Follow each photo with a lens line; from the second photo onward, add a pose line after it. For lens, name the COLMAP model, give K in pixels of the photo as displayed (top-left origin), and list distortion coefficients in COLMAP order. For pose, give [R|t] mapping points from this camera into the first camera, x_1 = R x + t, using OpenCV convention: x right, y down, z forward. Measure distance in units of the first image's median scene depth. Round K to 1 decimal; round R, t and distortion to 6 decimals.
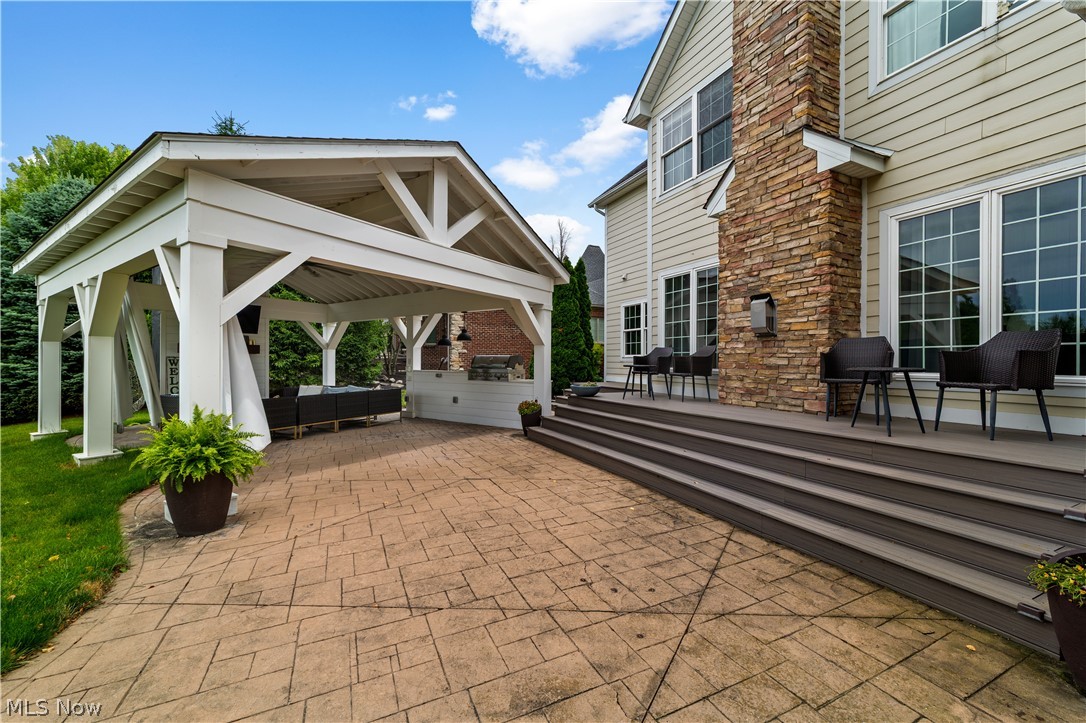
lens RADIAL K [[429.3, 0, 543.0], [0, 429.3, 361.5], [0, 0, 1]] dist [-0.019721, 0.010272]
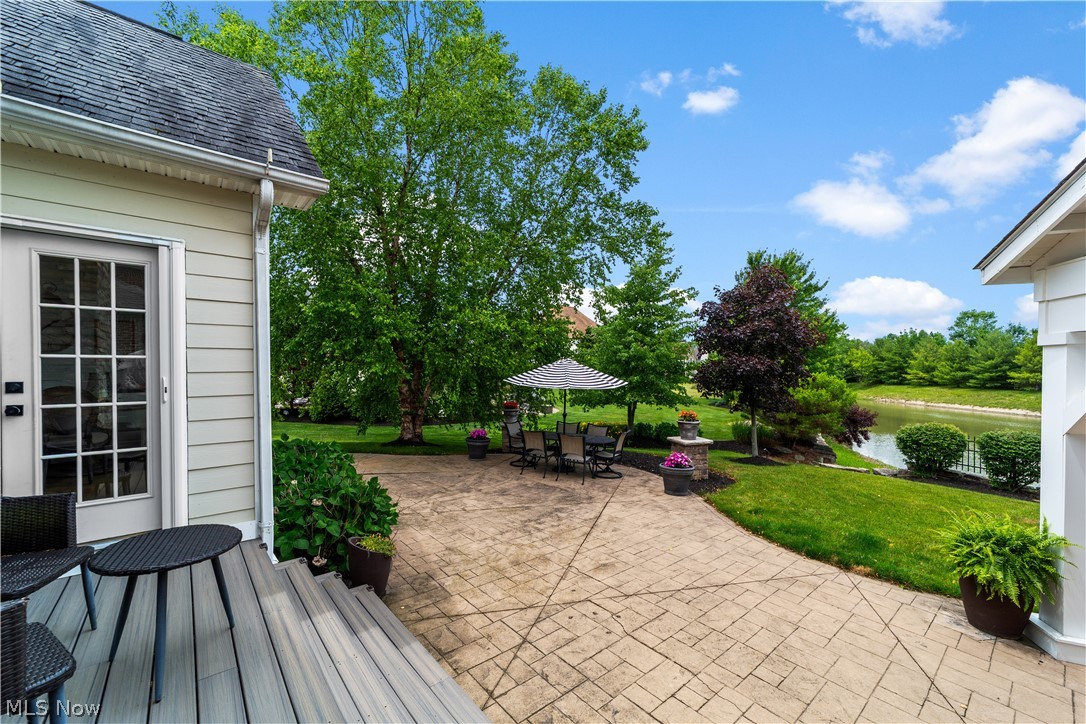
lens RADIAL K [[434.6, 0, 547.3], [0, 434.6, 382.1], [0, 0, 1]] dist [-0.032483, 0.011046]
pose [[-0.967381, -0.005067, -0.253274, 0.463514], [-0.014948, 0.999200, 0.037107, -0.204381], [0.252883, 0.039682, -0.966683, 1.550767]]
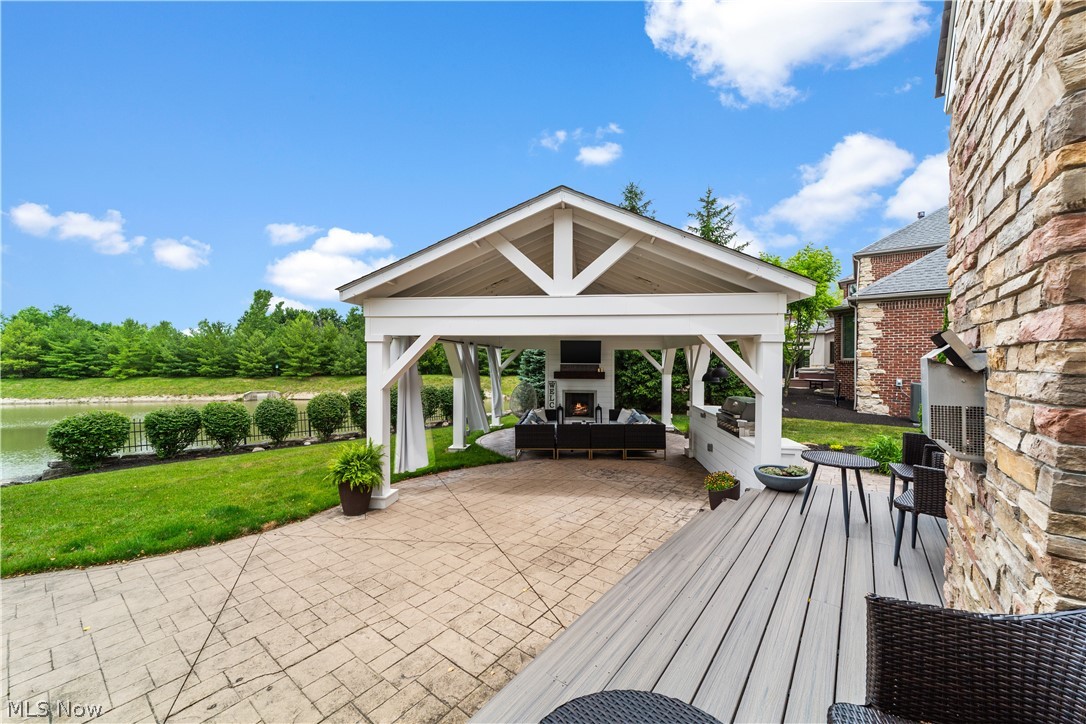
lens RADIAL K [[415.2, 0, 536.6], [0, 415.2, 370.5], [0, 0, 1]] dist [-0.022534, 0.009229]
pose [[0.449376, 0.019304, -0.893134, 0.903367], [-0.003516, 0.999797, 0.019841, -0.190703], [0.893336, -0.005775, 0.449353, 0.826800]]
